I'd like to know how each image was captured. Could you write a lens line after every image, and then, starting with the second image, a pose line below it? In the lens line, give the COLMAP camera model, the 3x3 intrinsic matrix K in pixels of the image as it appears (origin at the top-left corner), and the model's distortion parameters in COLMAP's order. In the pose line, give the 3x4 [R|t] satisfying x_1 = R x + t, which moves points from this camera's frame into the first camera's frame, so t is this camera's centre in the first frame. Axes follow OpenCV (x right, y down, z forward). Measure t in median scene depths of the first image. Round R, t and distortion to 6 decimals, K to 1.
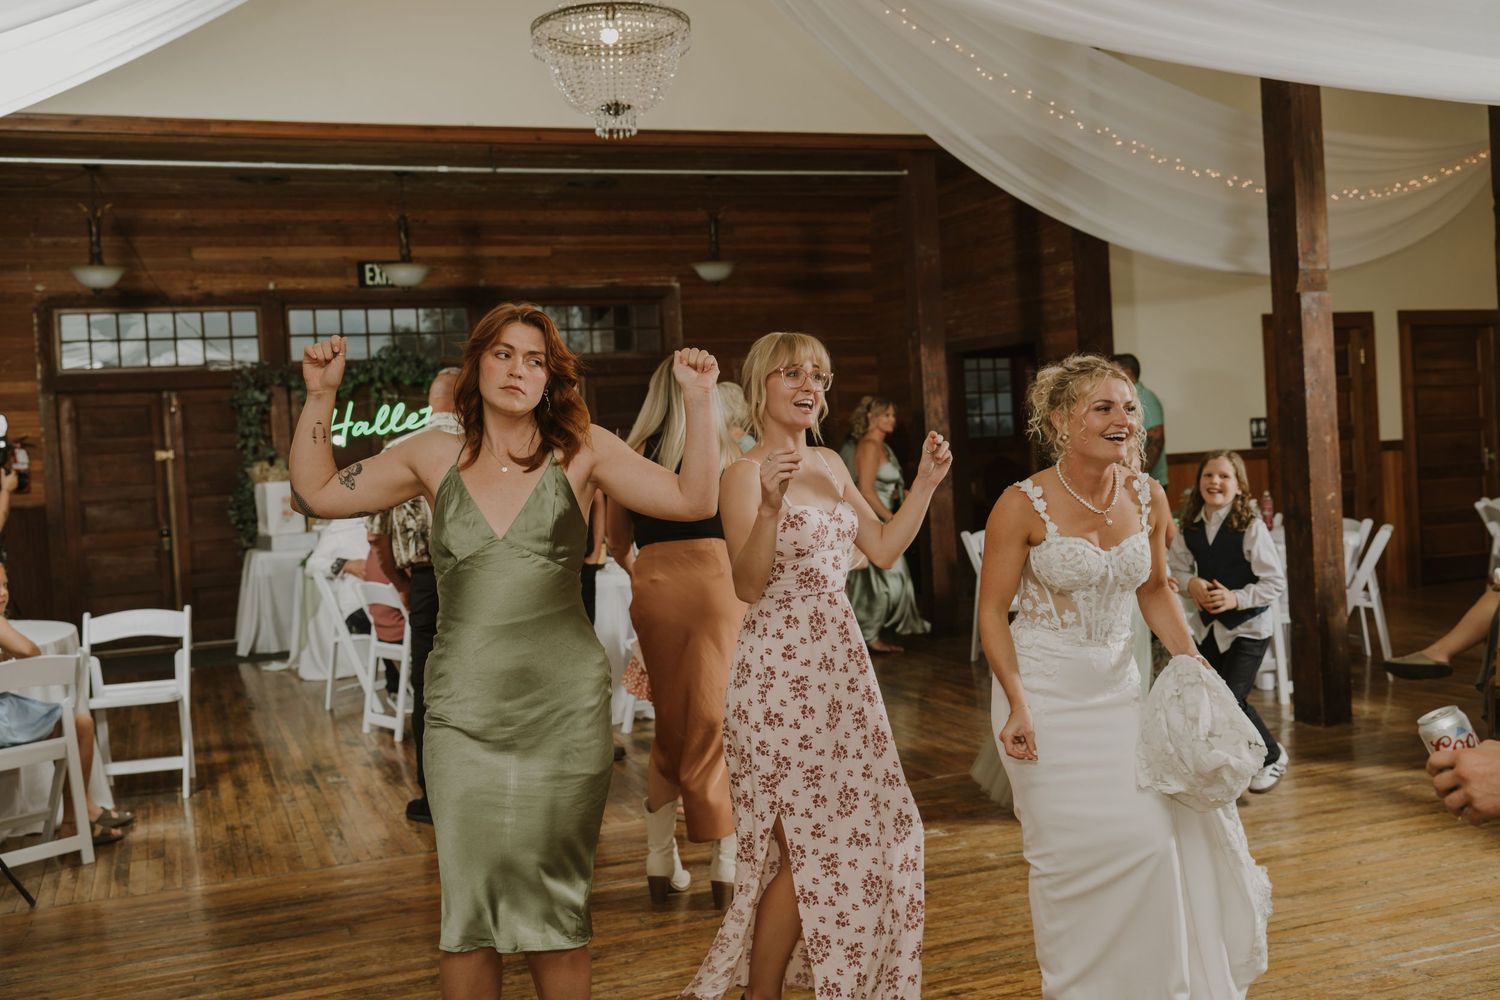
lens RADIAL K [[1480.8, 0, 747.1], [0, 1480.8, 481.6], [0, 0, 1]] dist [-0.000050, 0.000000]
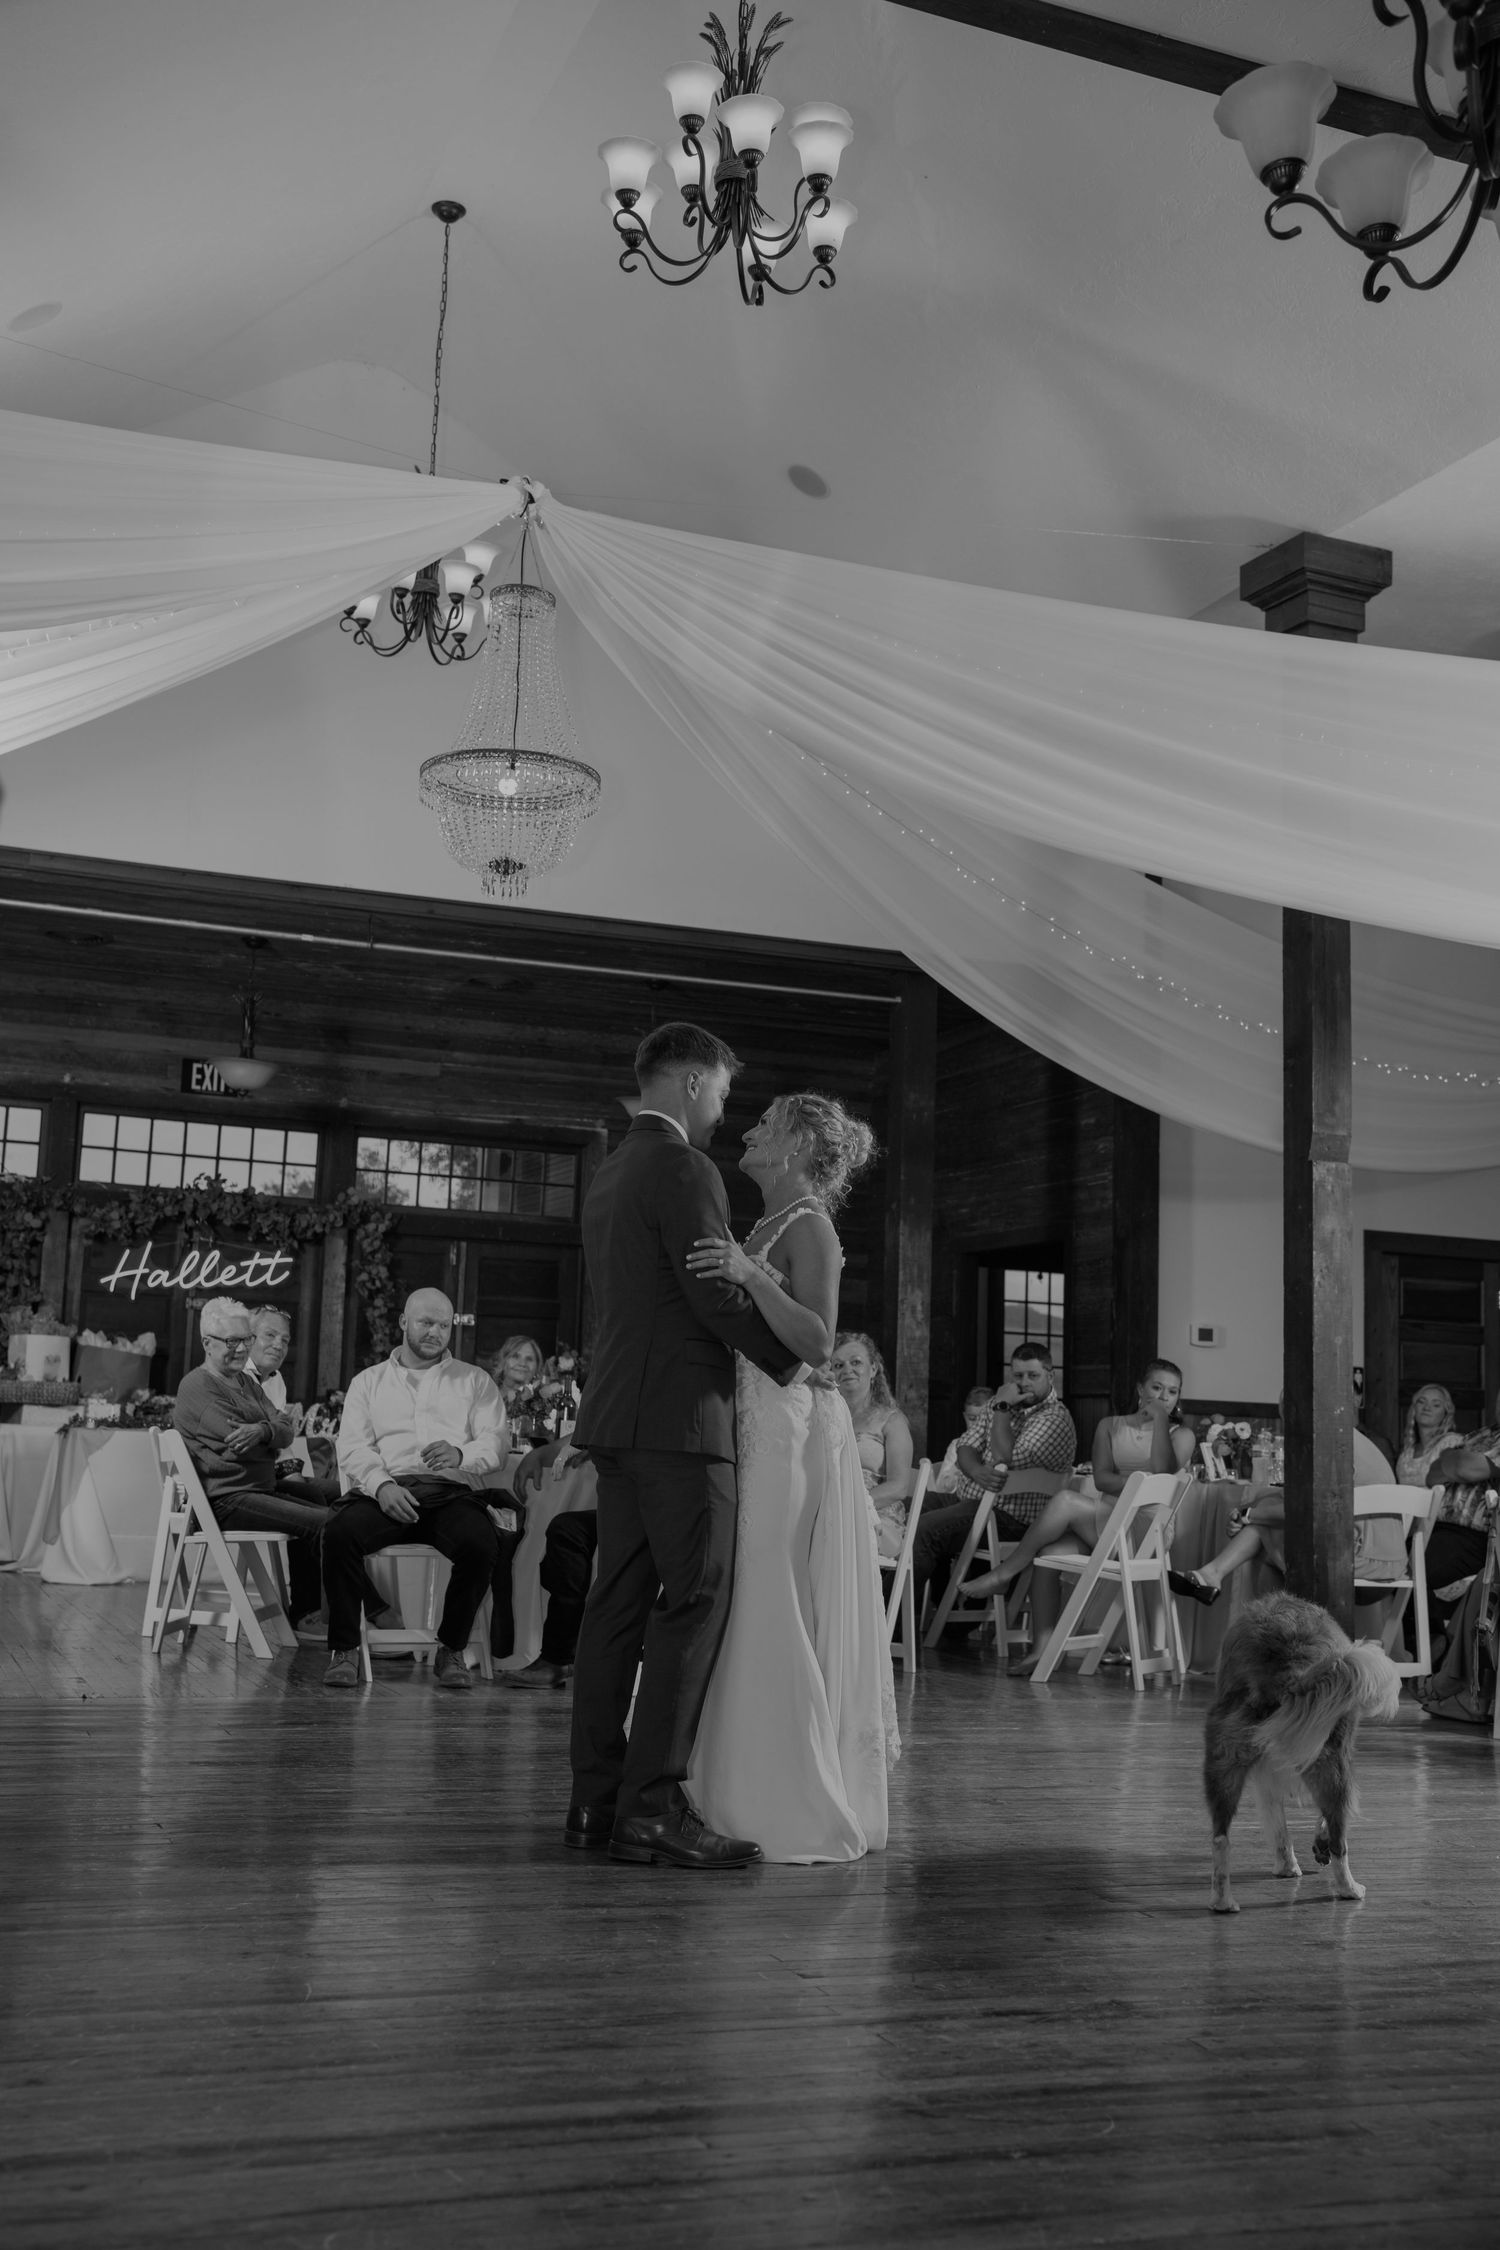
lens RADIAL K [[2280.5, 0, 732.7], [0, 2280.5, 1129.6], [0, 0, 1]] dist [-0.027112, 0.000000]
pose [[0.995818, 0.090231, -0.014344, 0.041380], [-0.091363, 0.982648, -0.161420, 0.056320], [-0.000470, 0.162055, 0.986782, -0.161705]]
